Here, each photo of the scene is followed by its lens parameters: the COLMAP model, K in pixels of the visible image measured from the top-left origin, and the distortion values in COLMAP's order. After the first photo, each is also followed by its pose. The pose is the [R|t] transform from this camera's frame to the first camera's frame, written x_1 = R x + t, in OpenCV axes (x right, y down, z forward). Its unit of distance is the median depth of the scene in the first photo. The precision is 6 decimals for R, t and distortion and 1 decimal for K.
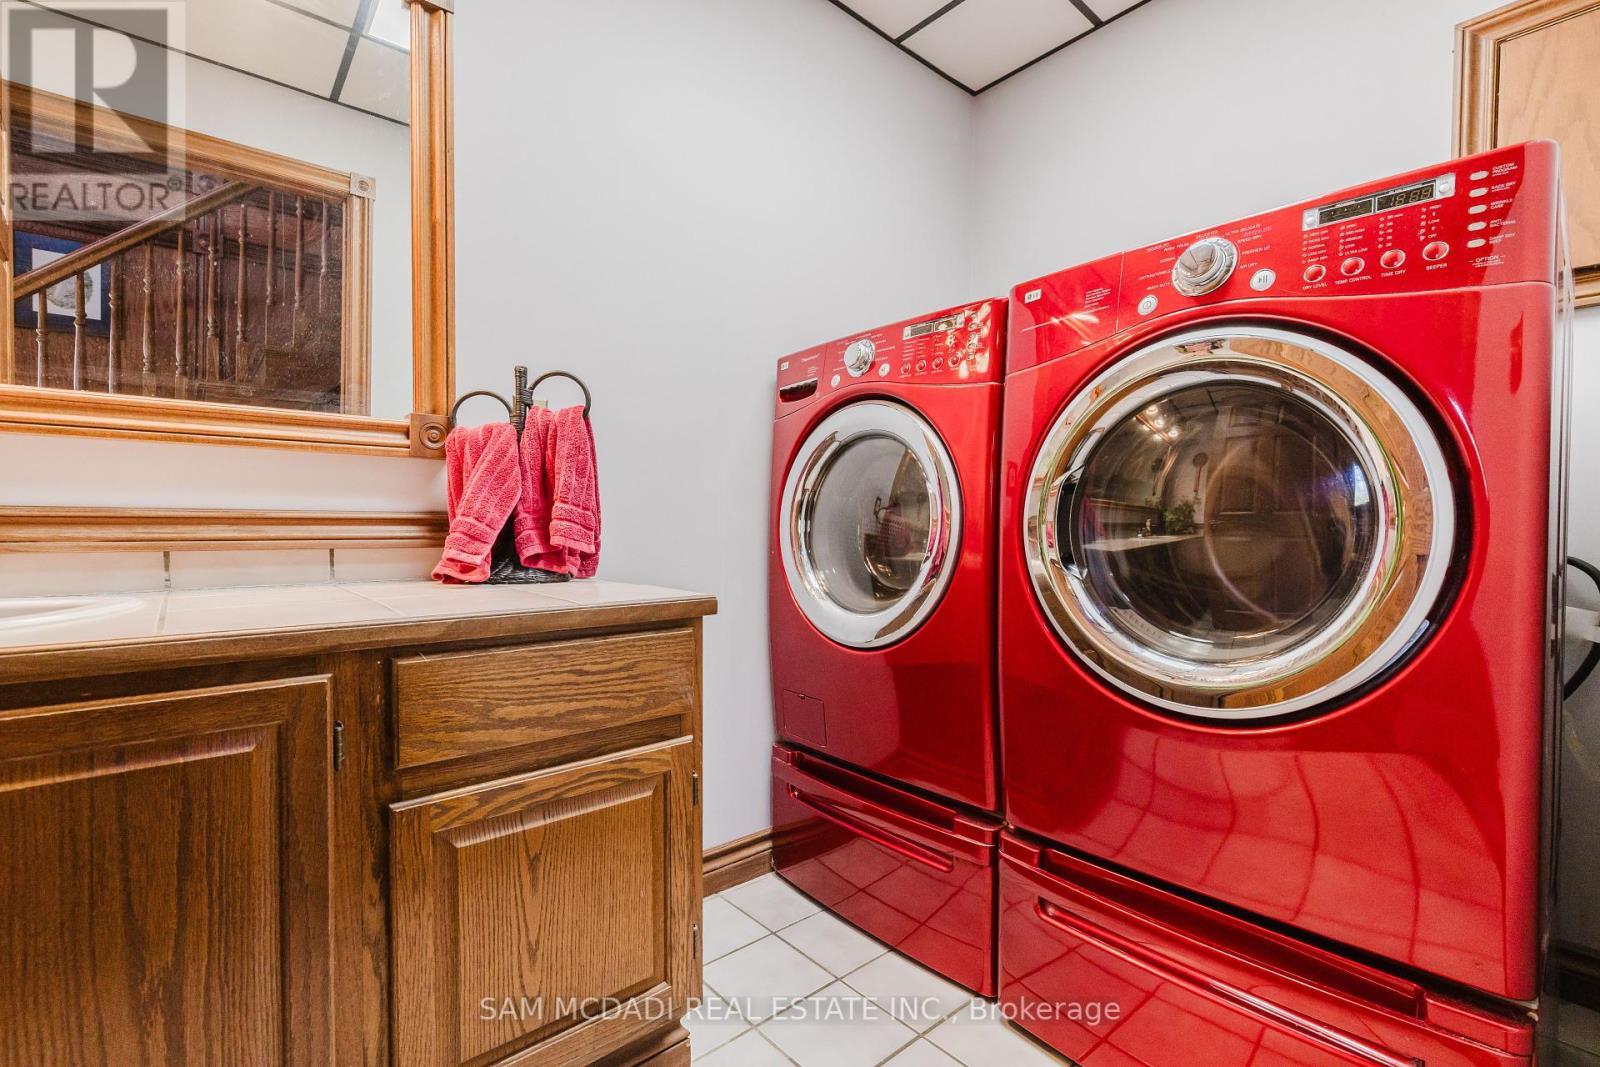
lens RADIAL K [[727.7, 0, 805.4], [0, 727.7, 533.7], [0, 0, 1]] dist [0.005506, 0.000106]
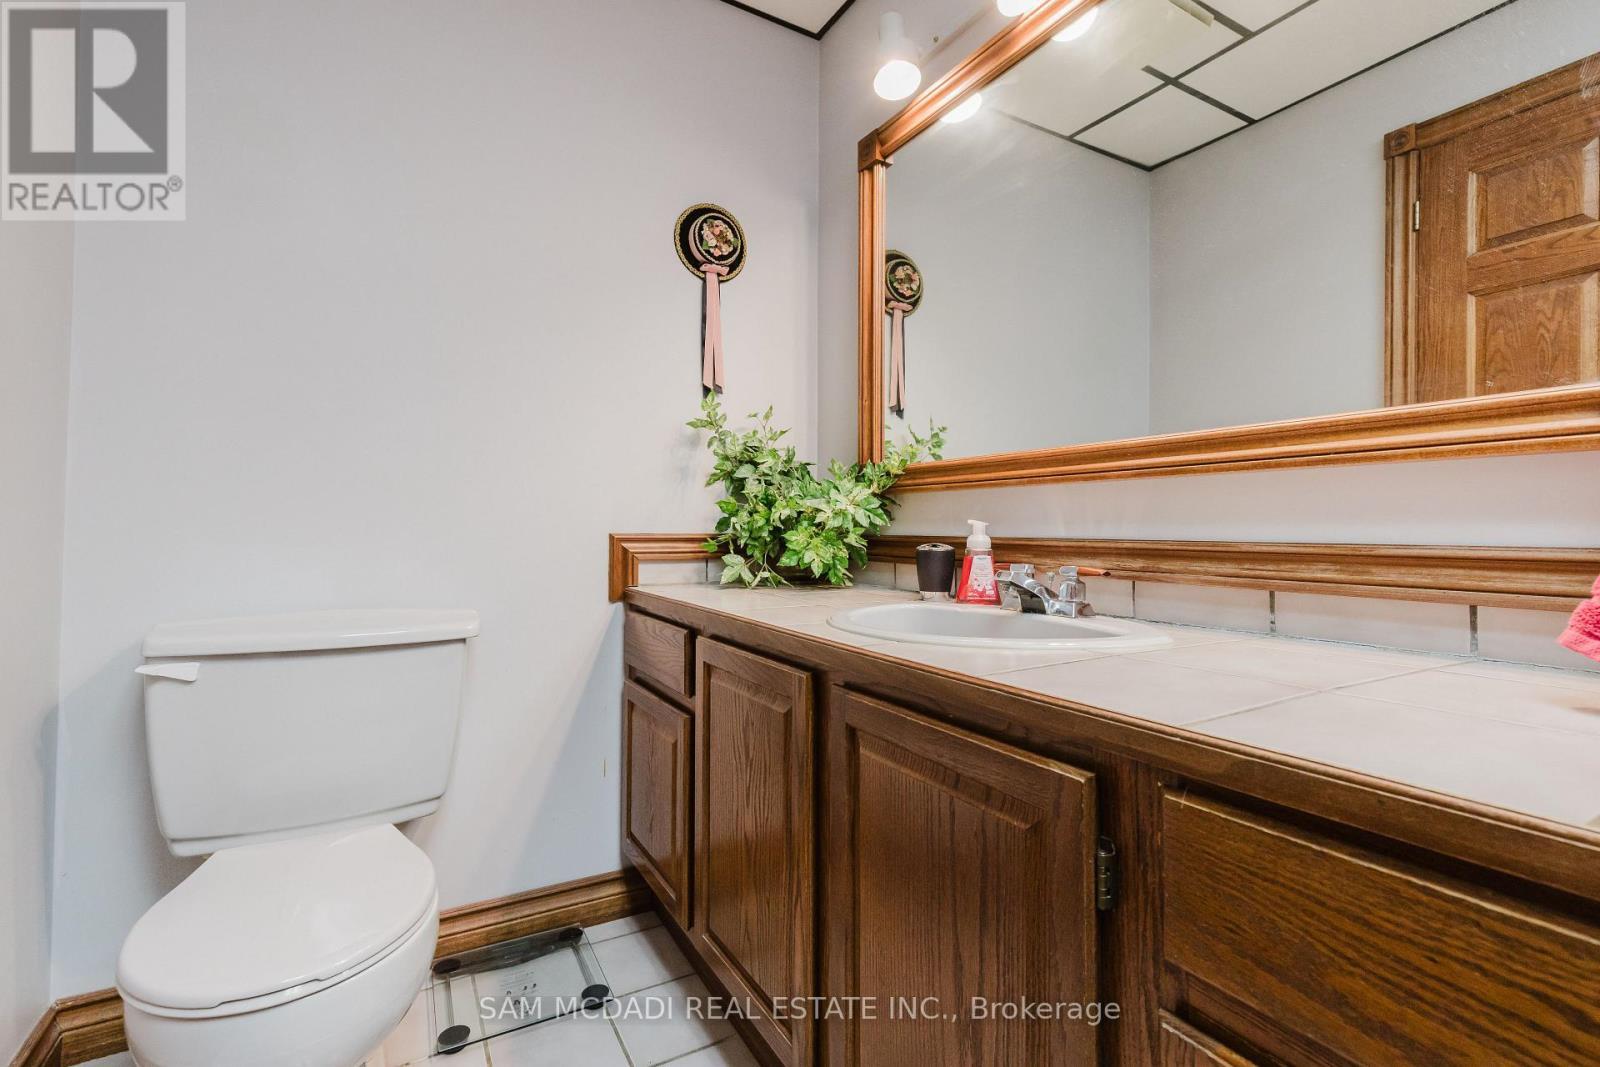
lens RADIAL K [[727.7, 0, 808.7], [0, 727.7, 527.6], [0, 0, 1]] dist [0.005506, 0.000106]
pose [[-0.185825, -0.004620, -0.982572, 0.116666], [-0.013868, 0.999902, -0.002078, -0.046075], [0.982485, 0.013240, -0.185870, 0.641068]]
